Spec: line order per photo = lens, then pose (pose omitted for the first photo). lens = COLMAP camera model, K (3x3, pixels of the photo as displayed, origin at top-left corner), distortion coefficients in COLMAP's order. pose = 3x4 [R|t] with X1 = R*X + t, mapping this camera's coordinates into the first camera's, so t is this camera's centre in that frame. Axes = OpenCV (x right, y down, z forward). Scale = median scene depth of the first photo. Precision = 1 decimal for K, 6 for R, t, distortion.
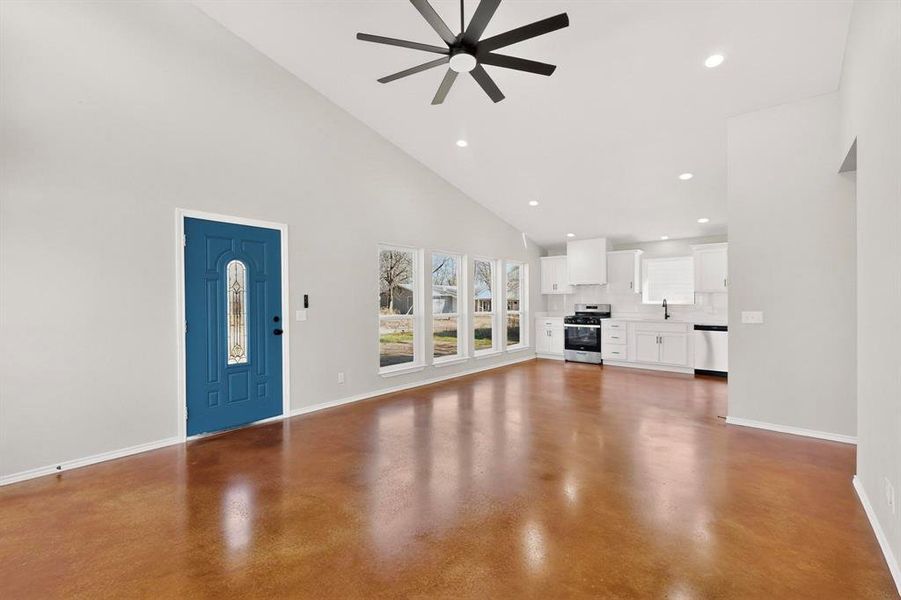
lens RADIAL K [[390.8, 0, 451.9], [0, 390.8, 302.9], [0, 0, 1]] dist [-0.008390, 0.002091]
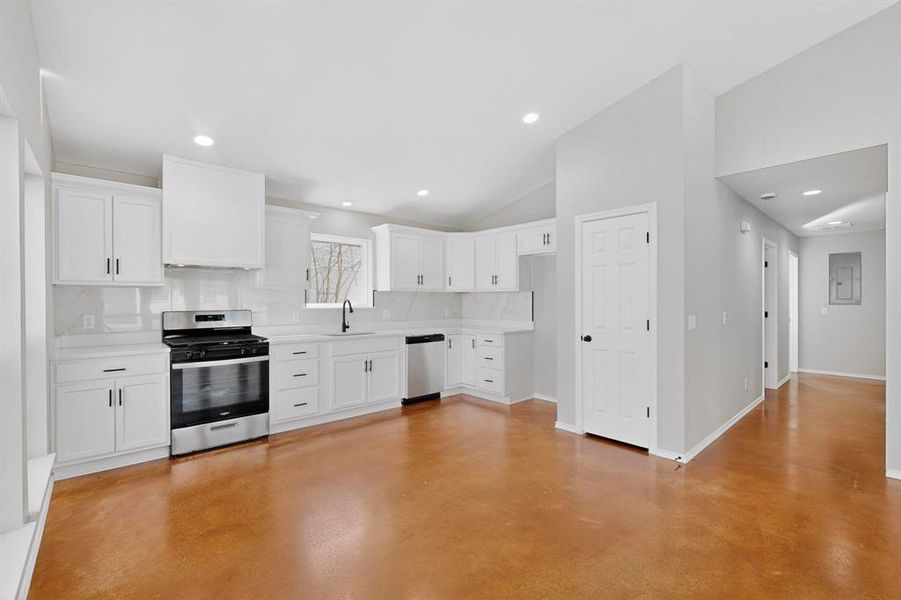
lens RADIAL K [[390.8, 0, 452.3], [0, 390.8, 302.8], [0, 0, 1]] dist [-0.008390, 0.002091]
pose [[0.122211, 0.000396, 0.992504, -0.061758], [0.010751, 0.999941, -0.001722, -0.002942], [-0.992446, 0.010880, 0.122200, 0.709343]]
